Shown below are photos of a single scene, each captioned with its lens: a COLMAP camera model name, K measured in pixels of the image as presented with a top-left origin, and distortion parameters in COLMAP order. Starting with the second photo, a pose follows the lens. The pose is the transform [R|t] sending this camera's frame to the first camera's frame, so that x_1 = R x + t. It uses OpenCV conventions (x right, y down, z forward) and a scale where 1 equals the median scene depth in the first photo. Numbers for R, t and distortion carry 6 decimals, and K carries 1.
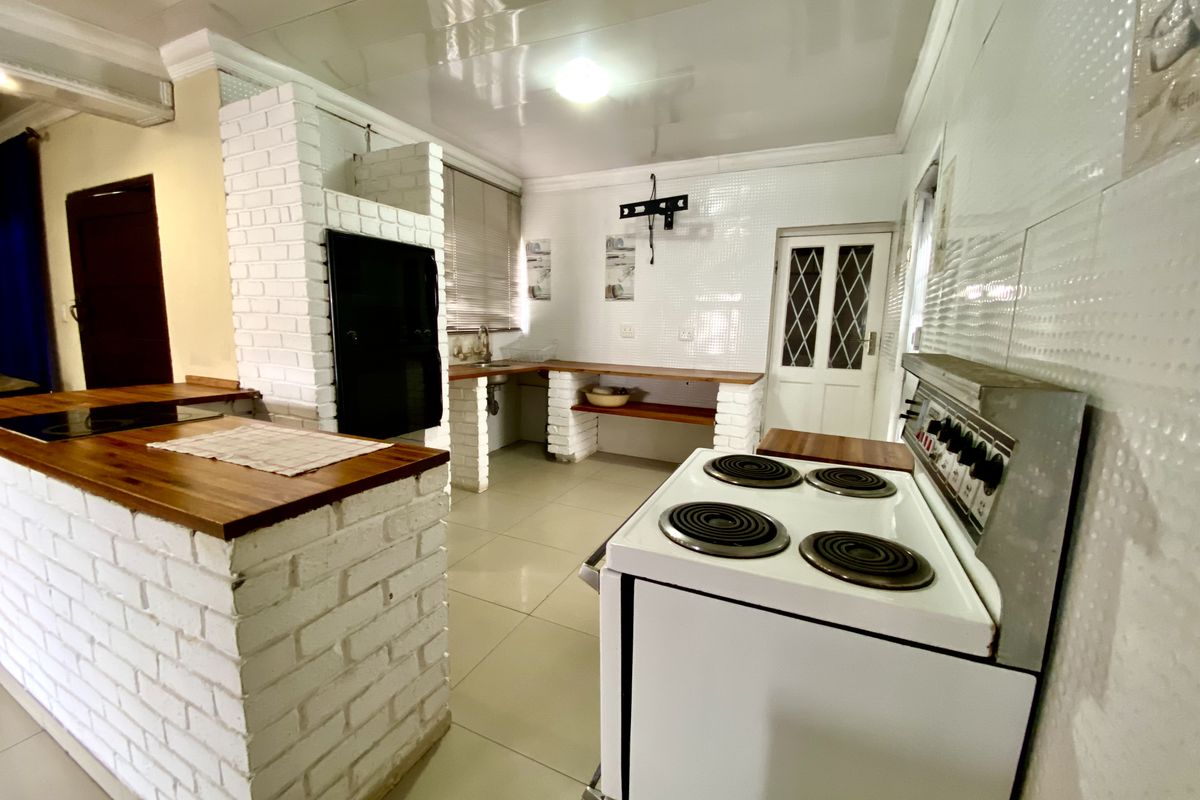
lens RADIAL K [[488.9, 0, 602.7], [0, 488.9, 390.5], [0, 0, 1]] dist [0.027154, -0.022446]
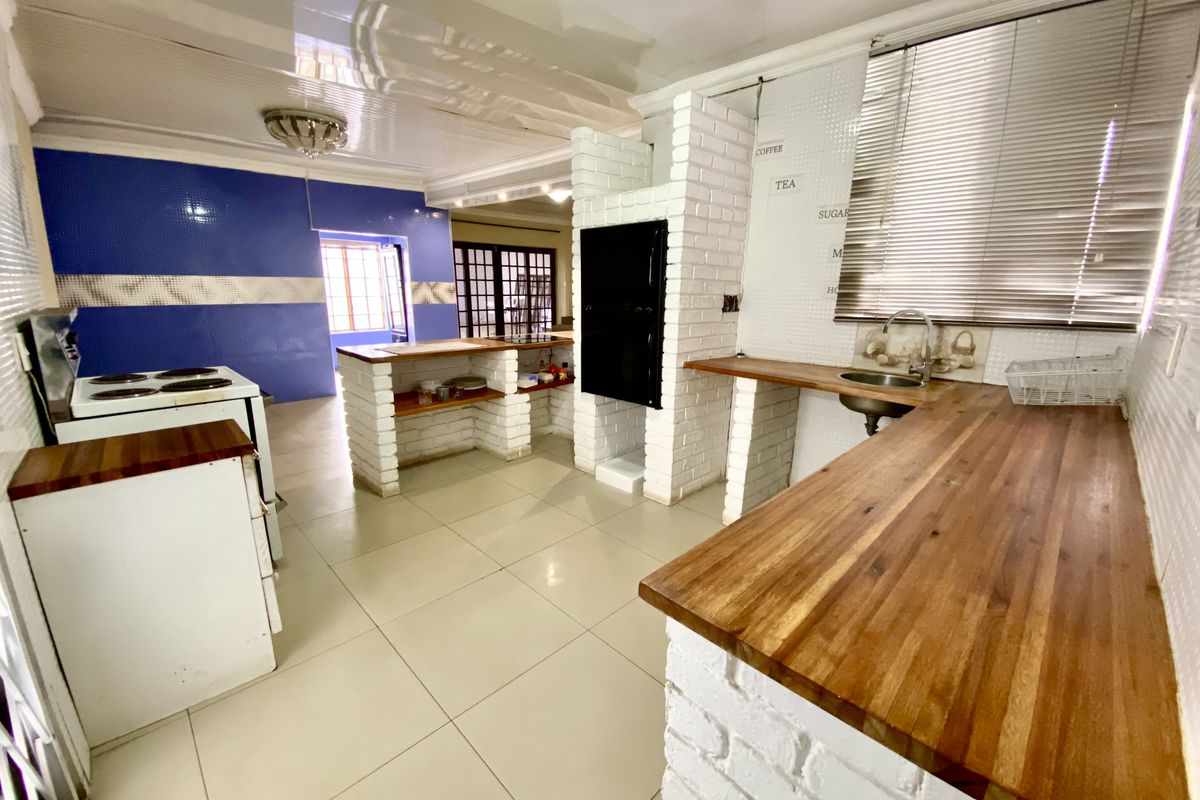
lens RADIAL K [[488.9, 0, 602.7], [0, 488.9, 390.5], [0, 0, 1]] dist [0.027154, -0.022446]
pose [[-0.336701, 0.177377, -0.924754, 0.426447], [-0.146933, 0.960169, 0.237668, -0.129892], [0.930077, 0.215899, -0.297227, 0.877556]]
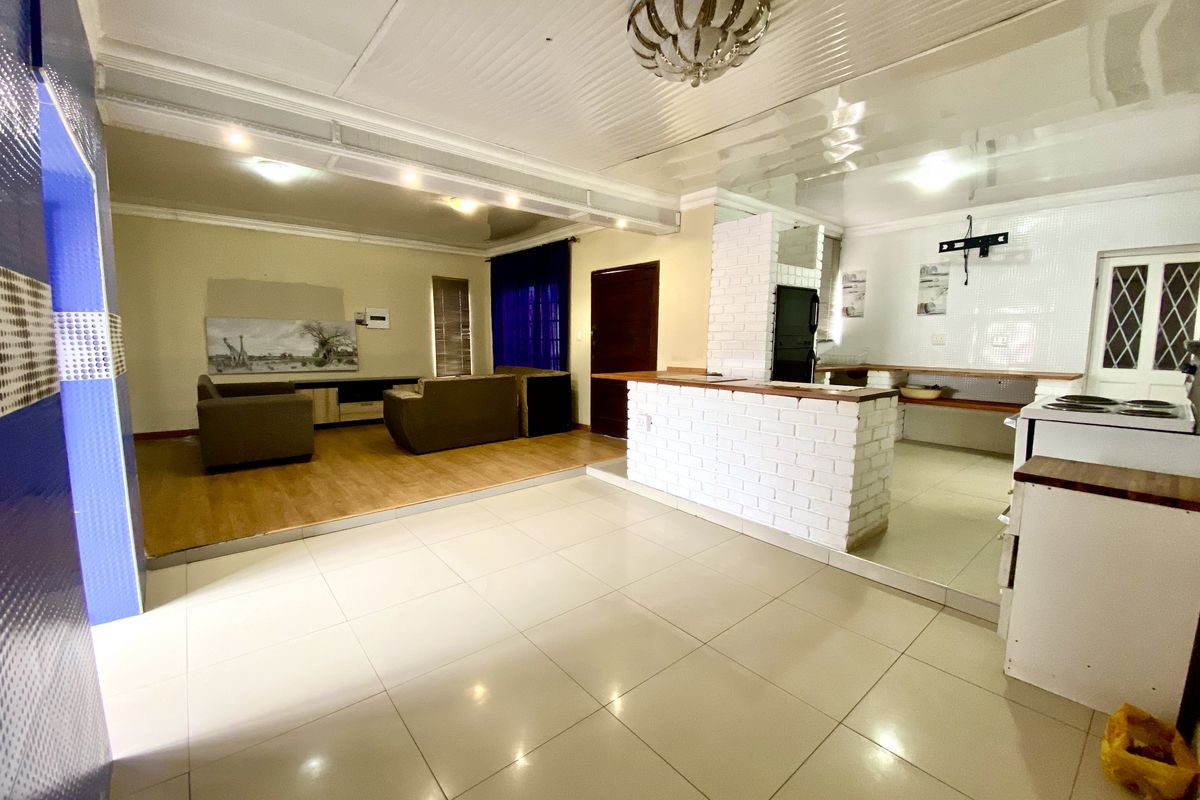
lens RADIAL K [[488.9, 0, 602.7], [0, 488.9, 390.5], [0, 0, 1]] dist [0.027154, -0.022446]
pose [[0.904812, 0.025917, -0.425022, -0.219739], [-0.041516, 0.998760, -0.027479, 0.091089], [0.423783, 0.042508, 0.904766, -0.574674]]
